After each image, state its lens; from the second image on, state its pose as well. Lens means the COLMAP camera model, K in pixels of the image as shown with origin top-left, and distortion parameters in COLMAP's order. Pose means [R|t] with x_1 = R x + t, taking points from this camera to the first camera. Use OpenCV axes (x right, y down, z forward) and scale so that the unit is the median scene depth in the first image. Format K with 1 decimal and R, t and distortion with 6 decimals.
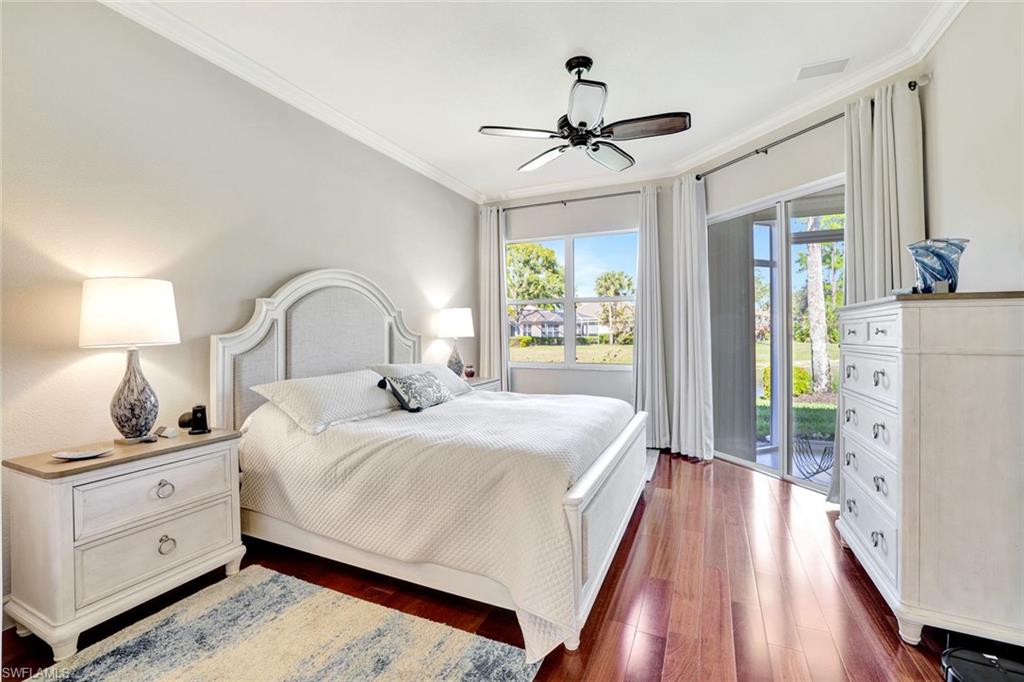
lens RADIAL K [[445.1, 0, 502.8], [0, 445.1, 332.1], [0, 0, 1]] dist [-0.041631, 0.014187]
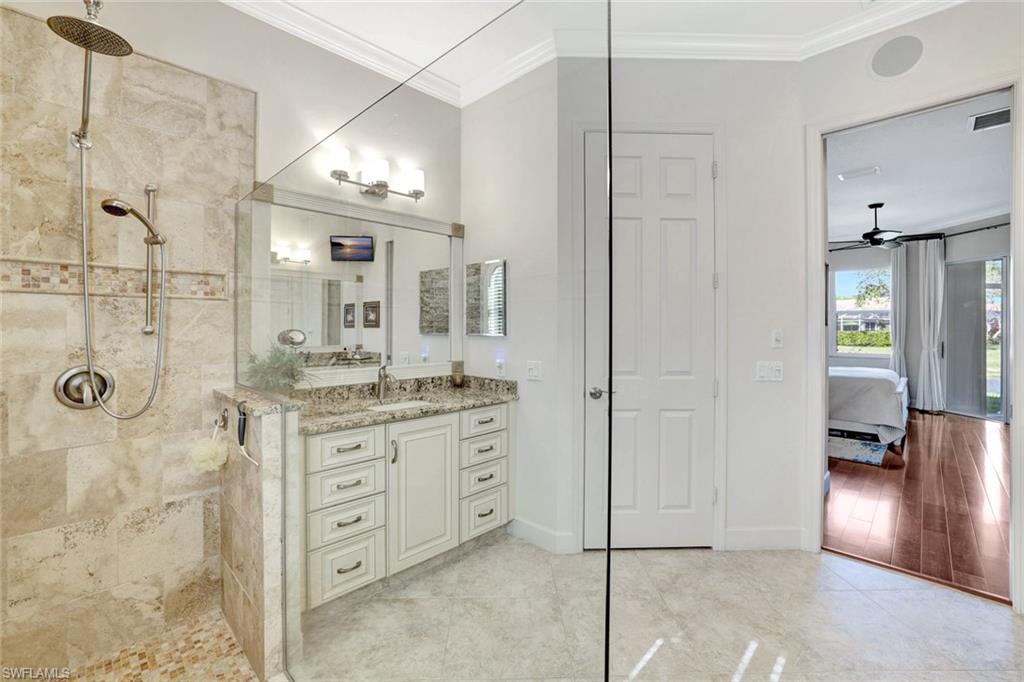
lens RADIAL K [[445.1, 0, 502.8], [0, 445.1, 332.1], [0, 0, 1]] dist [-0.041631, 0.014187]
pose [[0.945778, 0.018020, -0.324313, -0.486467], [-0.015998, 0.999832, 0.008903, -0.005136], [0.324419, -0.003232, 0.945908, -0.898965]]
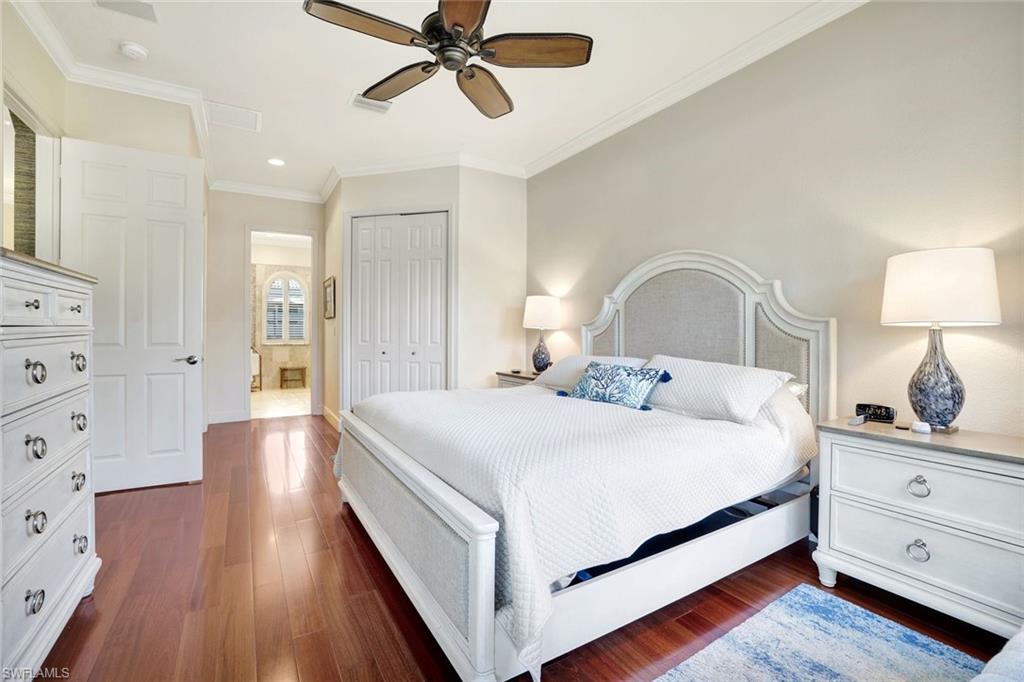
lens RADIAL K [[445.1, 0, 502.8], [0, 445.1, 332.1], [0, 0, 1]] dist [-0.041631, 0.014187]
pose [[-0.571188, 0.025608, -0.820420, 0.543272], [0.016269, 0.999670, 0.019876, 0.004946], [0.820658, -0.001994, -0.571416, 1.064786]]
